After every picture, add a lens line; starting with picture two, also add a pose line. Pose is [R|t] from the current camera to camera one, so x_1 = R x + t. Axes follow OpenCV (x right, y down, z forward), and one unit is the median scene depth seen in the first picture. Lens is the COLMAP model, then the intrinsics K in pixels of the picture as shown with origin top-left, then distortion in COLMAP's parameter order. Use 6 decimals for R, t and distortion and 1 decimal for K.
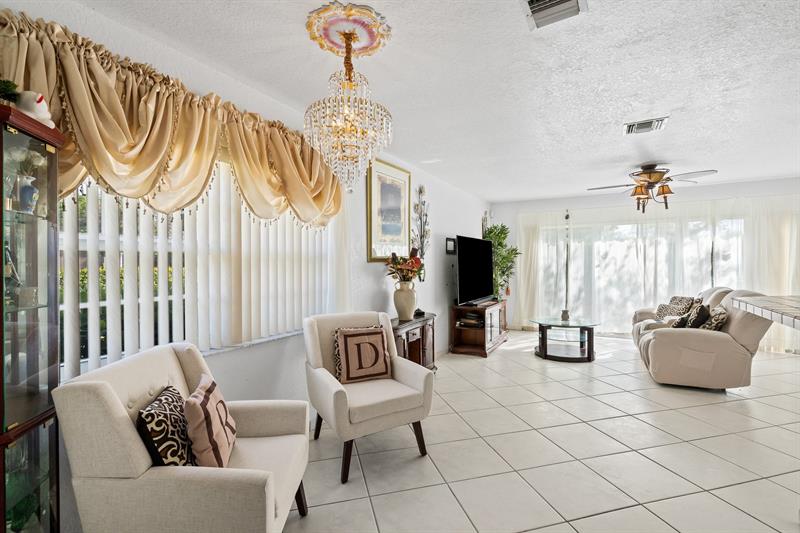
lens RADIAL K [[362.5, 0, 398.3], [0, 362.5, 265.0], [0, 0, 1]] dist [-0.001821, -0.000030]
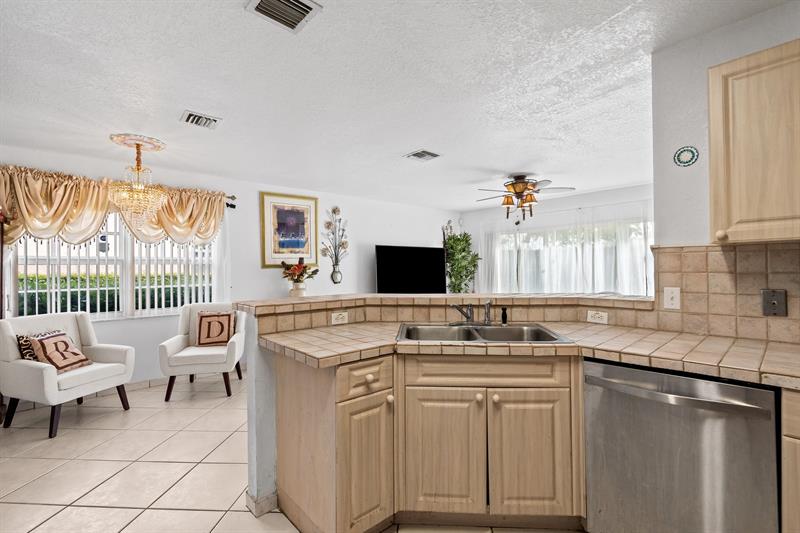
lens RADIAL K [[362.5, 0, 398.3], [0, 362.5, 265.0], [0, 0, 1]] dist [-0.001821, -0.000030]
pose [[0.948539, -0.007315, -0.316577, 0.681882], [0.003389, 0.999910, -0.012951, -0.000118], [0.316644, 0.011211, 0.948478, -0.123647]]
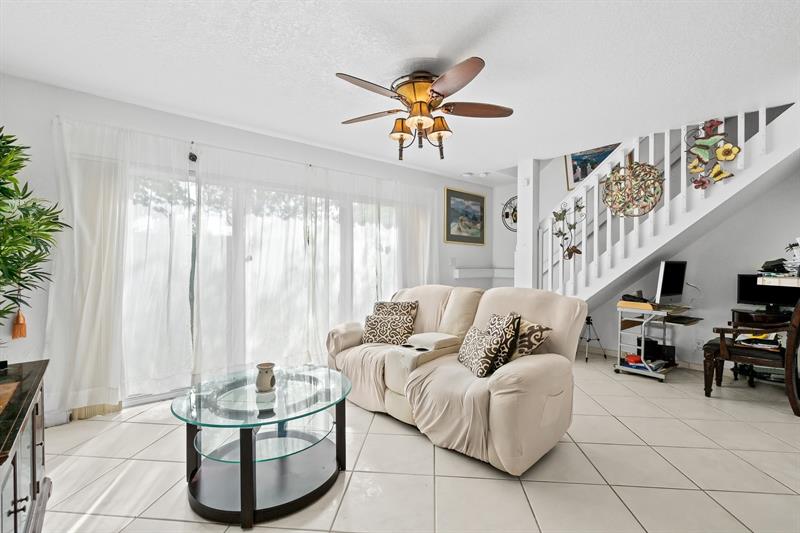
lens RADIAL K [[357.6, 0, 400.0], [0, 357.6, 266.5], [0, 0, 1]] dist [-0.002463, -0.000539]
pose [[0.343060, 0.000189, 0.939313, 0.161341], [0.003370, 0.999993, -0.001432, 0.022930], [-0.939307, 0.003656, 0.343058, 0.840404]]
